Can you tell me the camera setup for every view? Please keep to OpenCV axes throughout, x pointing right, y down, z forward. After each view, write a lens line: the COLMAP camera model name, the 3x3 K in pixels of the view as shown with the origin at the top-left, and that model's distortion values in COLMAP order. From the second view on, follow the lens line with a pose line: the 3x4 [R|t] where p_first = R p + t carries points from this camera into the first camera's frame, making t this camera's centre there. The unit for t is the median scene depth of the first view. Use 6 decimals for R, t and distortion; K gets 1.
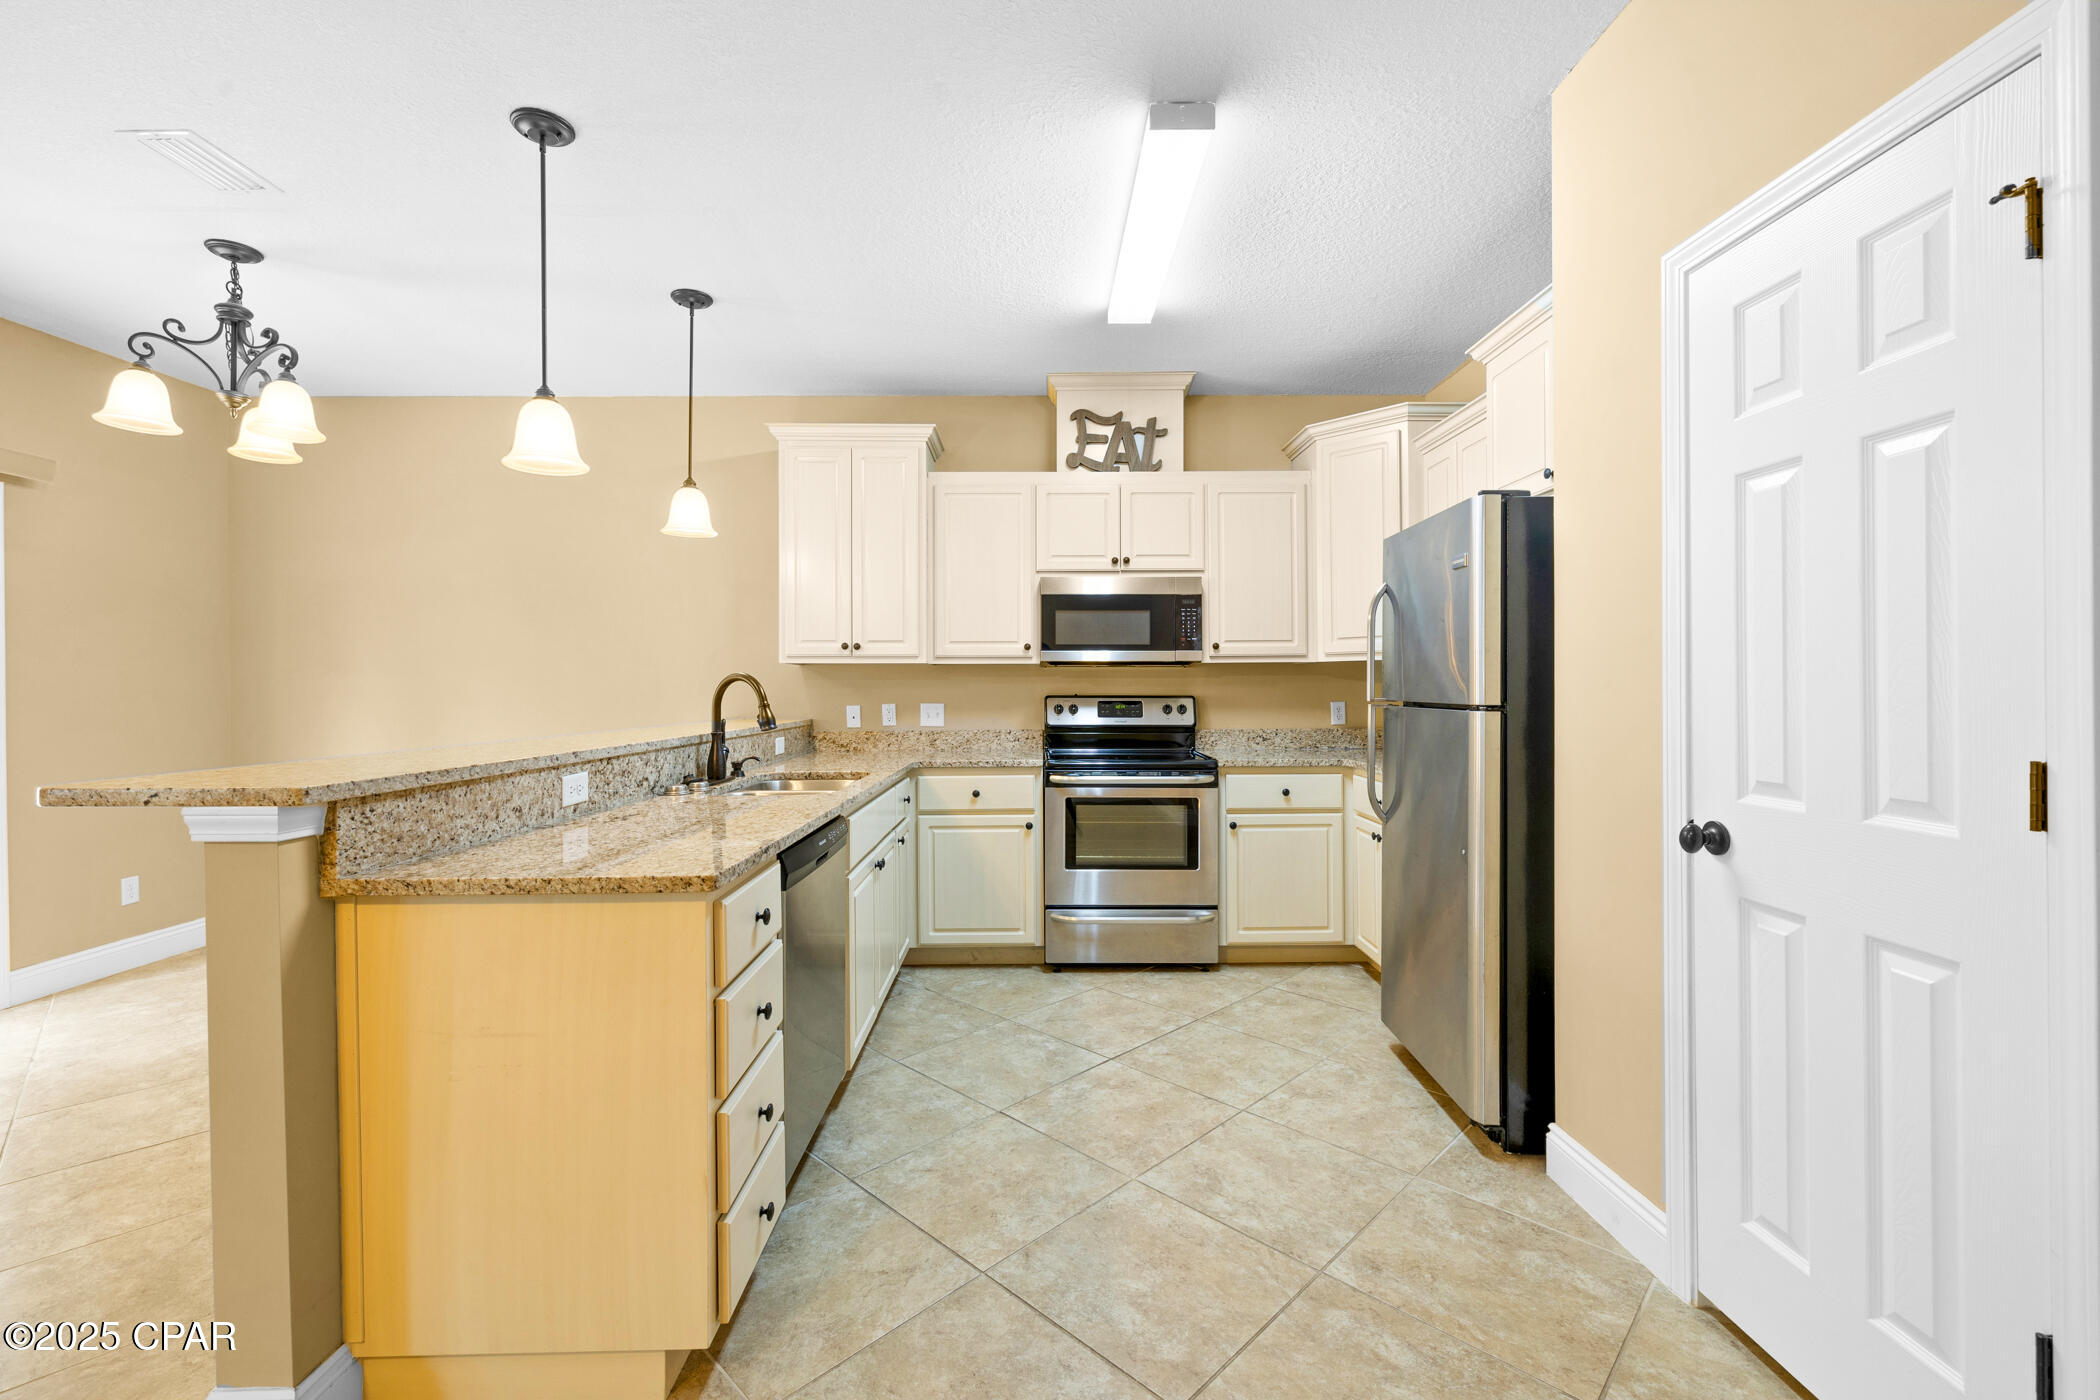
lens RADIAL K [[881.4, 0, 1022.5], [0, 881.4, 688.1], [0, 0, 1]] dist [-0.002333, 0.001393]
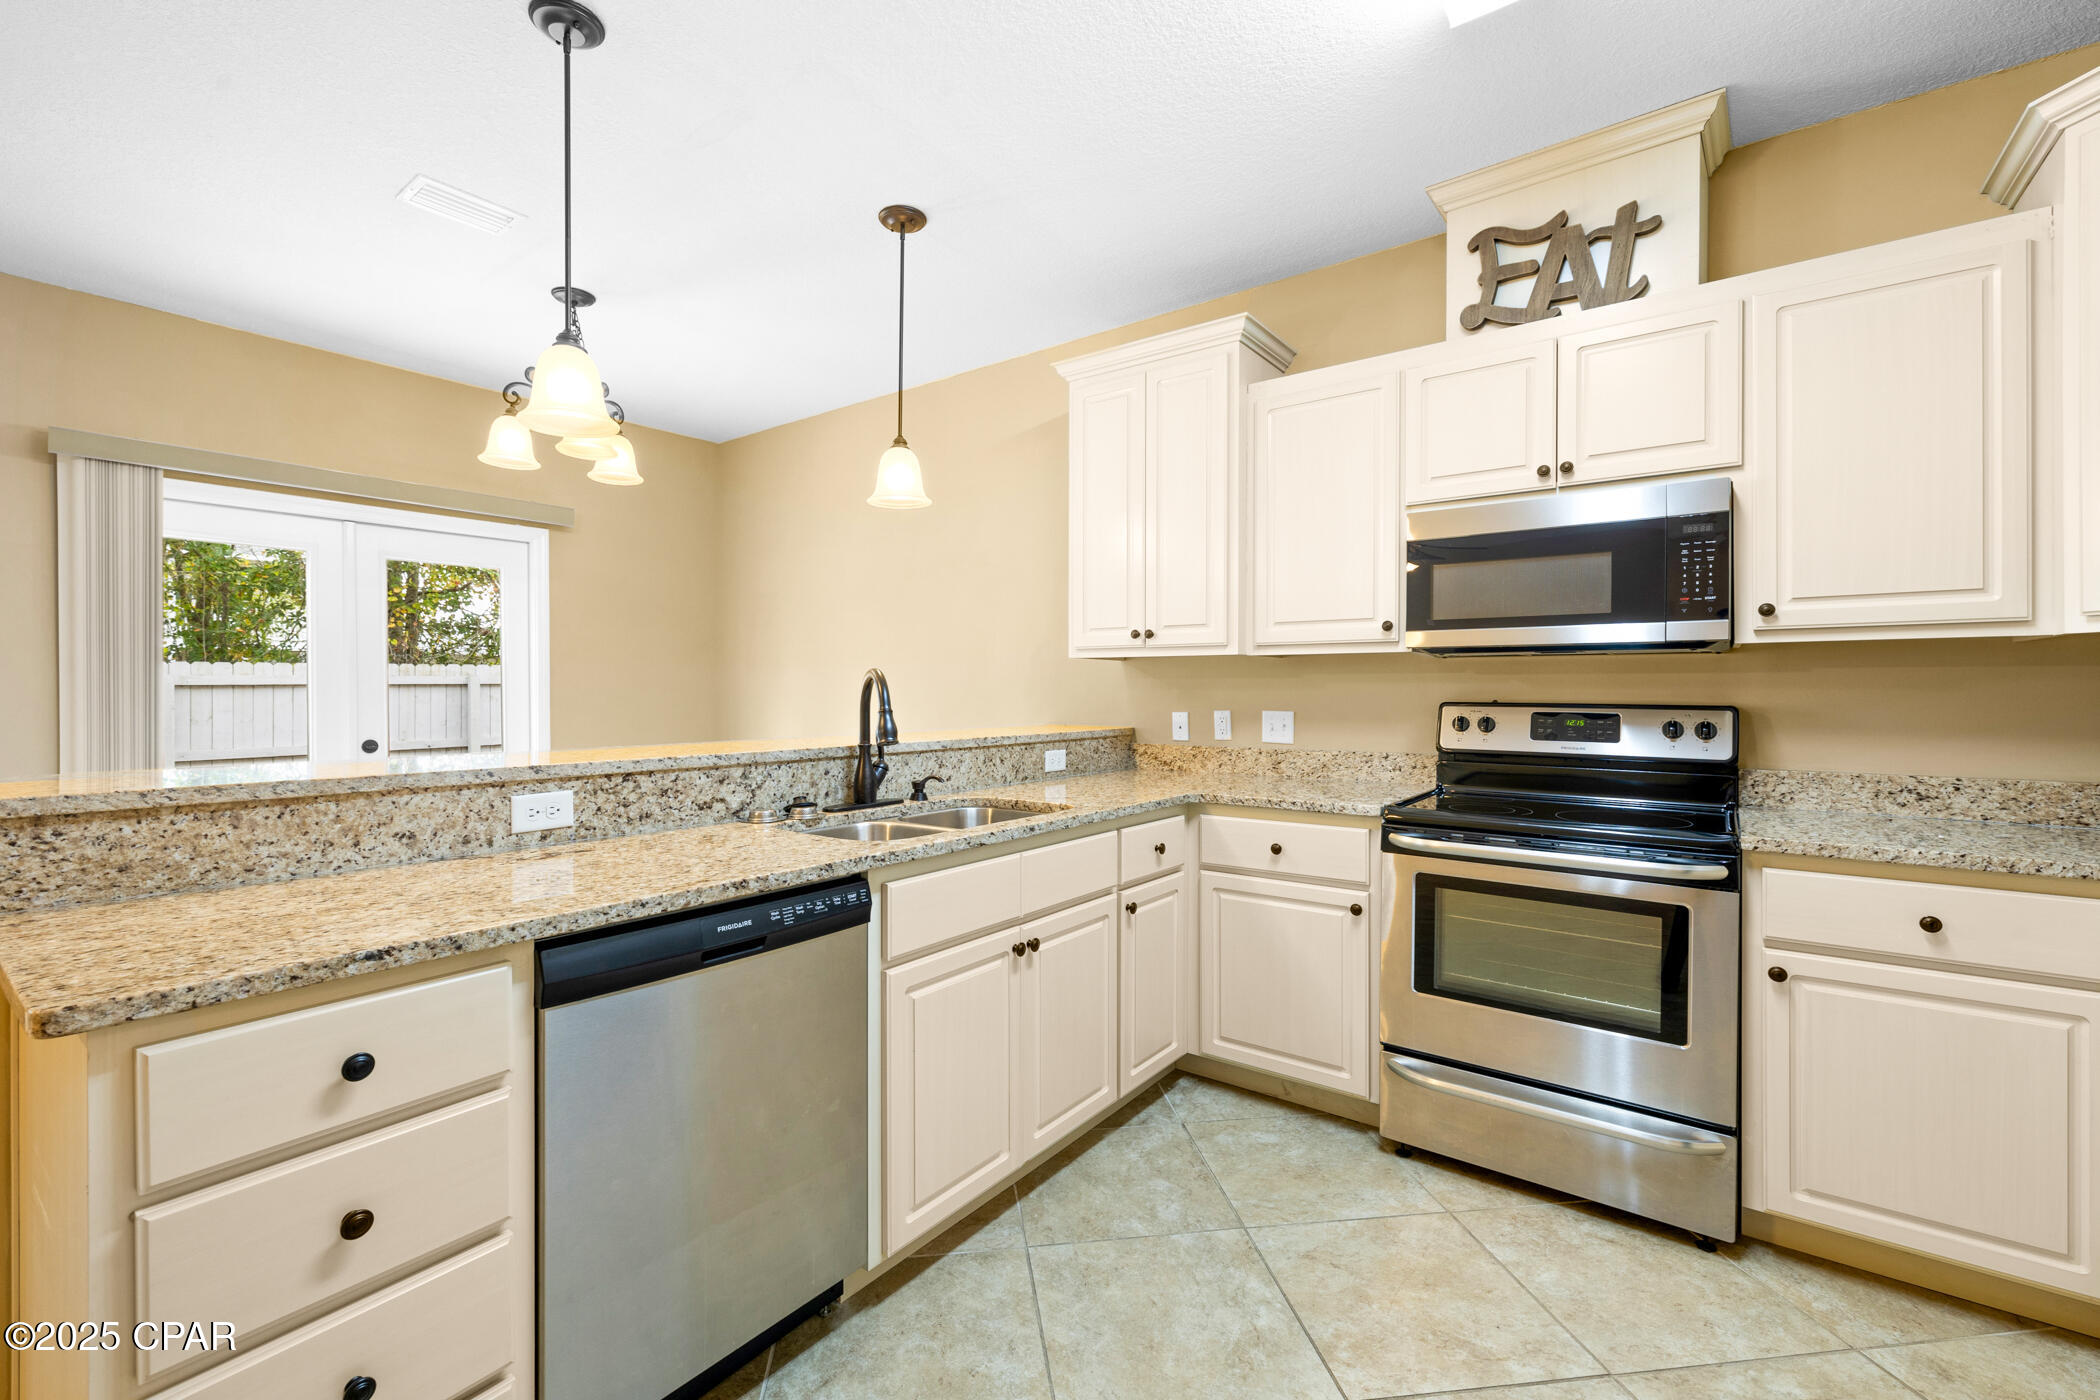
lens RADIAL K [[881.4, 0, 1035.6], [0, 881.4, 693.6], [0, 0, 1]] dist [-0.002333, 0.001393]
pose [[0.800274, 0.007079, -0.599593, 0.207482], [-0.003820, 0.999970, 0.006708, -0.000886], [0.599622, -0.003078, 0.800277, 0.374947]]
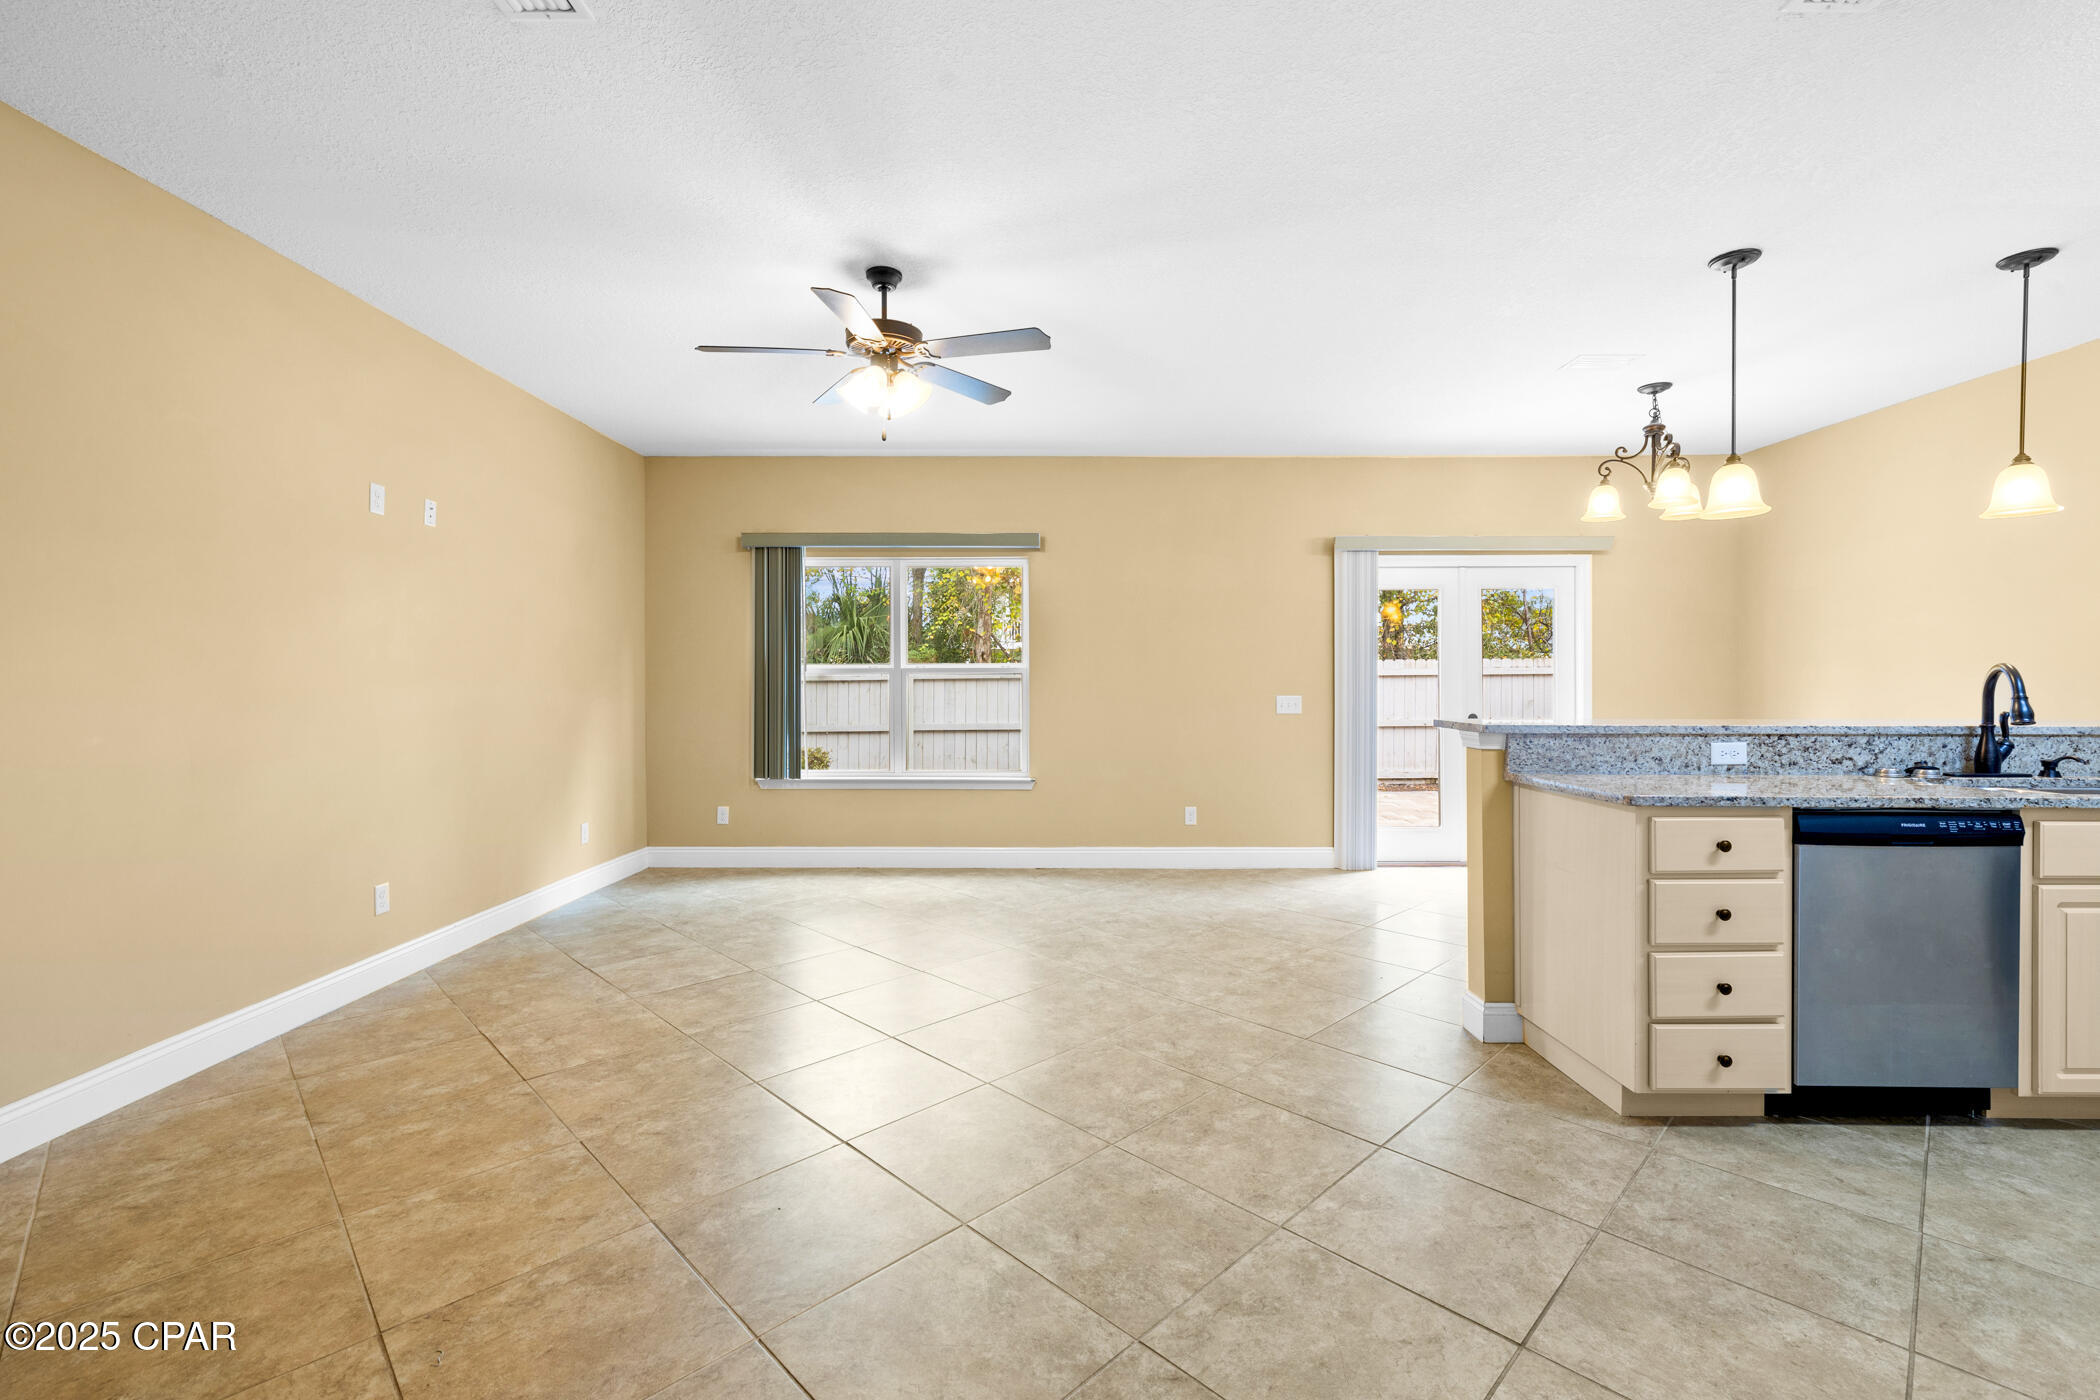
lens RADIAL K [[881.4, 0, 1058.2], [0, 881.4, 683.2], [0, 0, 1]] dist [-0.002333, 0.001393]
pose [[0.003562, 0.010147, -0.999942, 0.508080], [-0.000241, 0.999948, 0.010146, -0.004215], [0.999994, 0.000205, 0.003564, -0.022175]]
